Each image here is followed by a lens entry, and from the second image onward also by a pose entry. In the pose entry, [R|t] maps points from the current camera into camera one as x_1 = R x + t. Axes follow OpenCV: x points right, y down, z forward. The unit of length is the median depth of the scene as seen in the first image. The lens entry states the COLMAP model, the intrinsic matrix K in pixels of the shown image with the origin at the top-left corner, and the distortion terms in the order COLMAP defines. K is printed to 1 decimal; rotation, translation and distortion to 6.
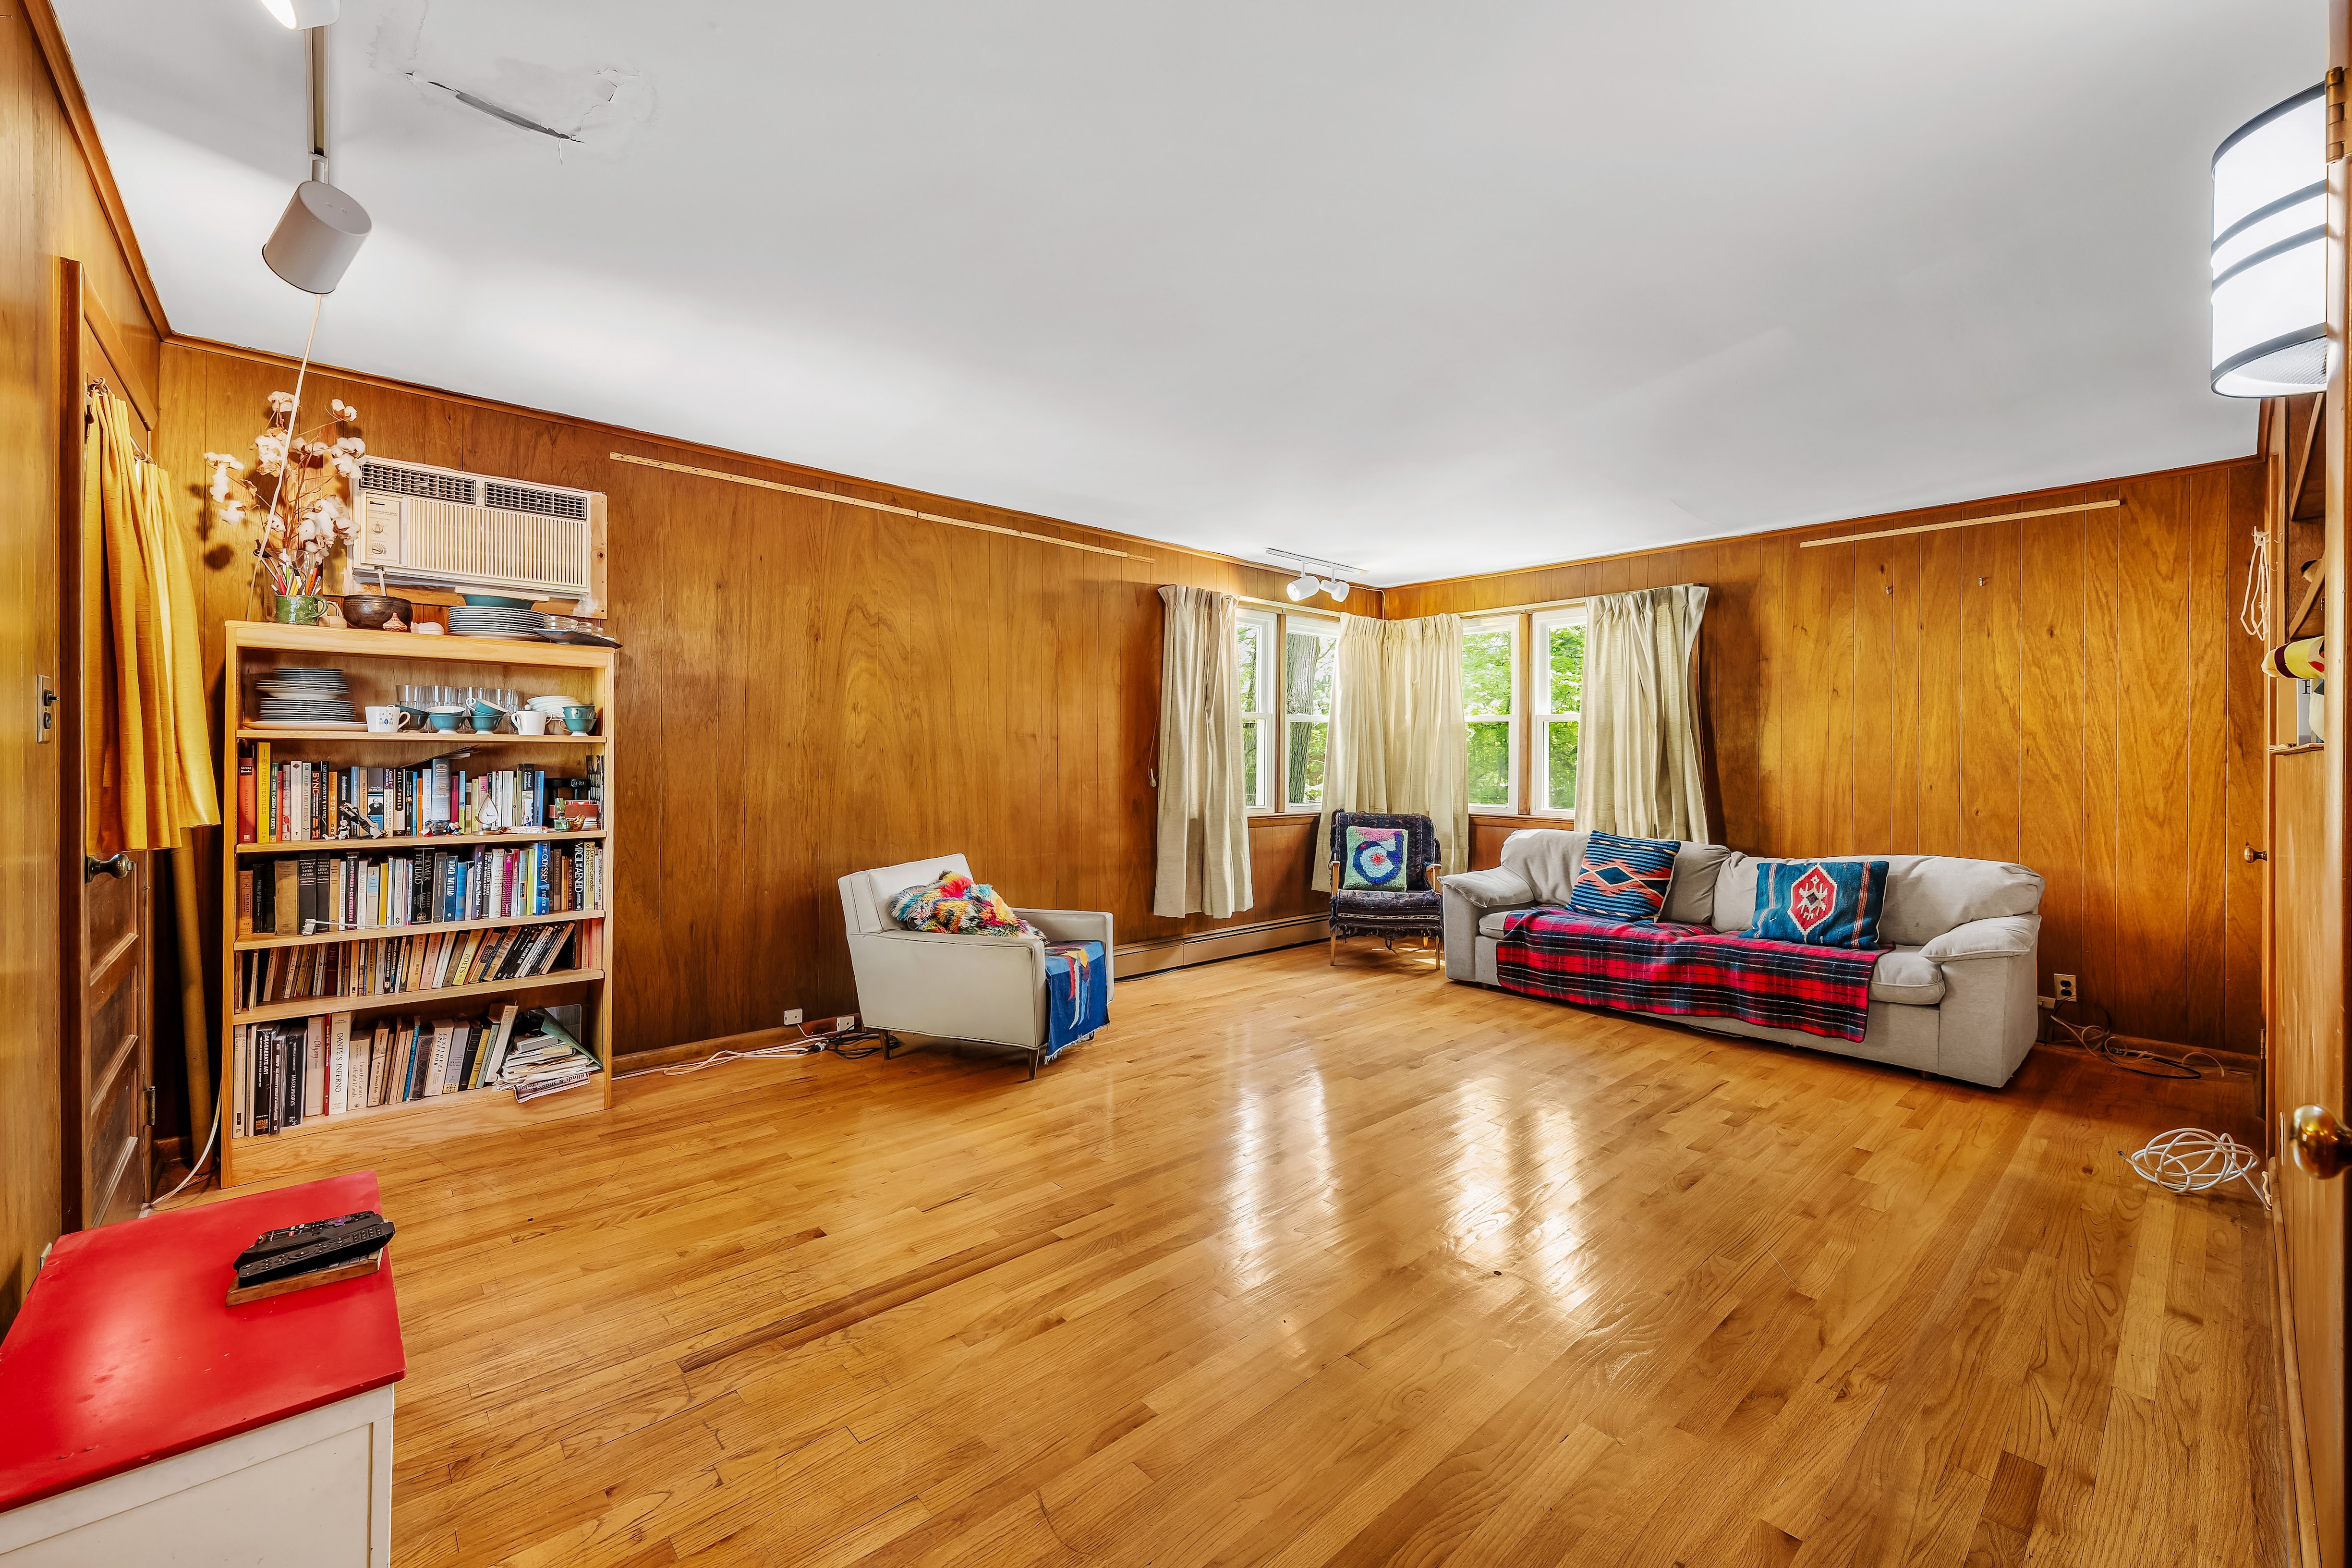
lens RADIAL K [[946.6, 0, 1228.8], [0, 946.6, 763.7], [0, 0, 1]] dist [-0.001372, 0.000222]
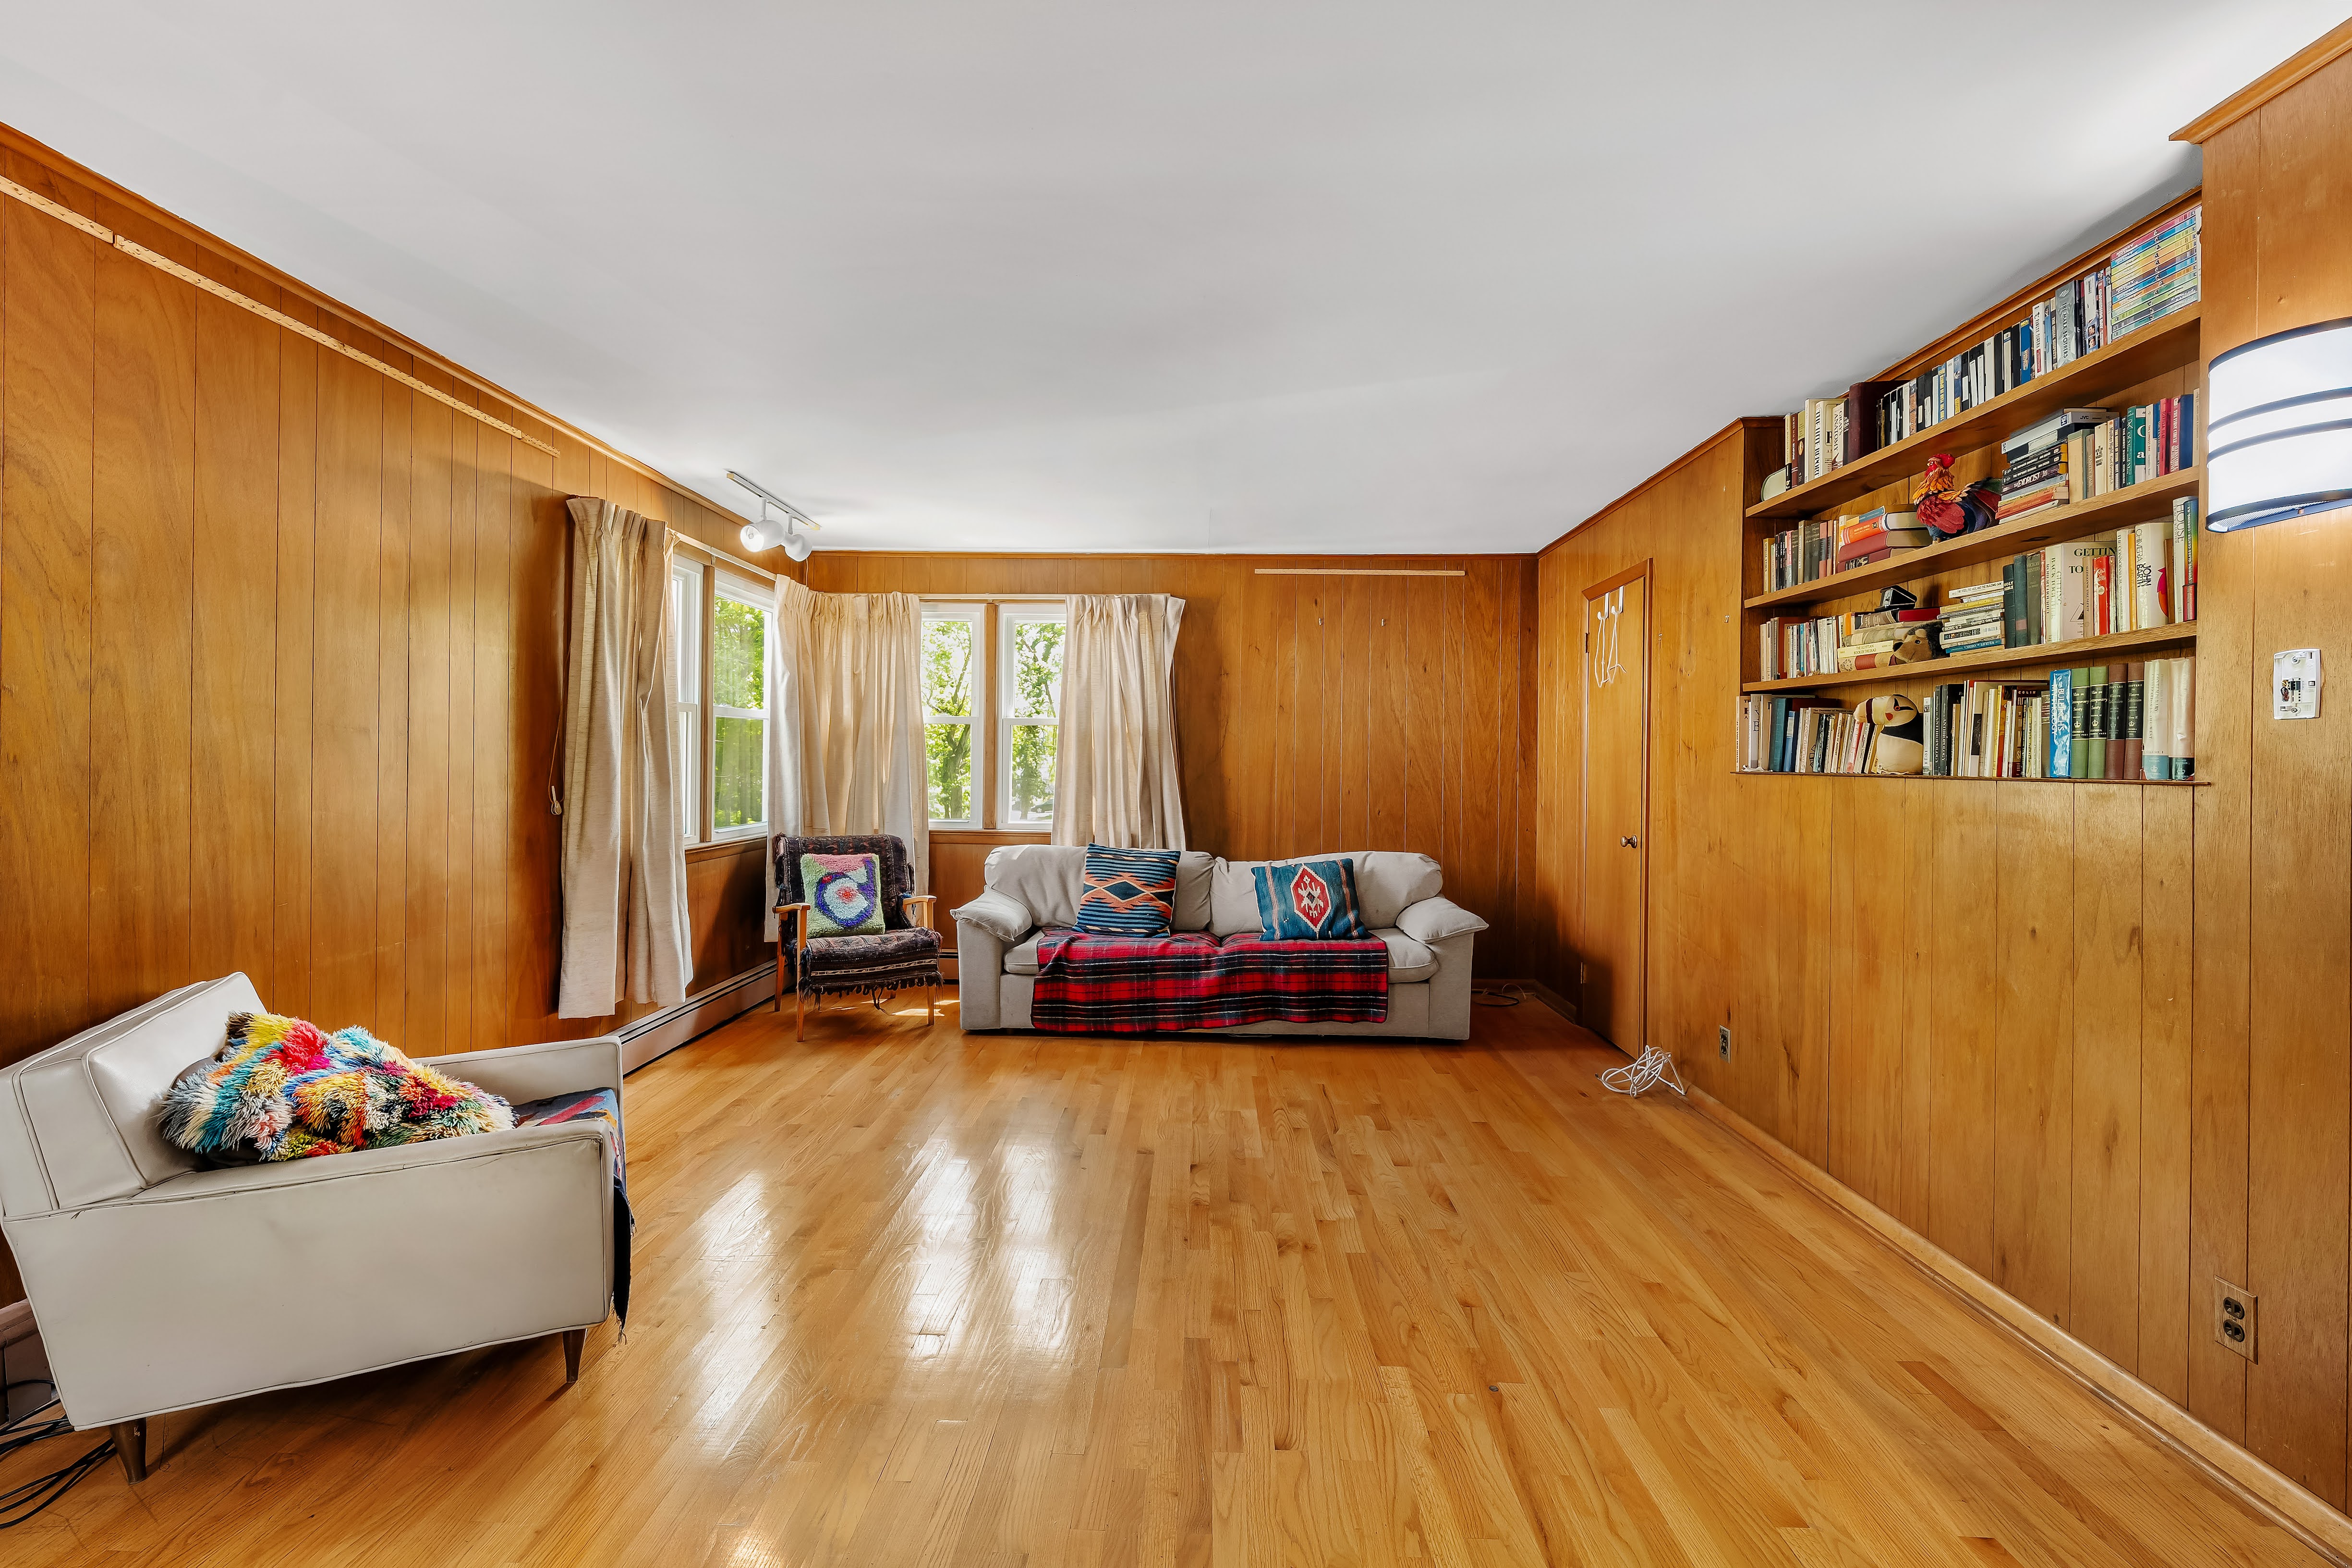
lens RADIAL K [[974.8, 0, 1174.7], [0, 974.8, 768.0], [0, 0, 1]] dist [0.000716, 0.000307]
pose [[0.718008, -0.003180, 0.696028, -0.250418], [-0.001886, 0.999977, 0.006515, -0.012426], [-0.696033, -0.005991, 0.717985, 0.268321]]
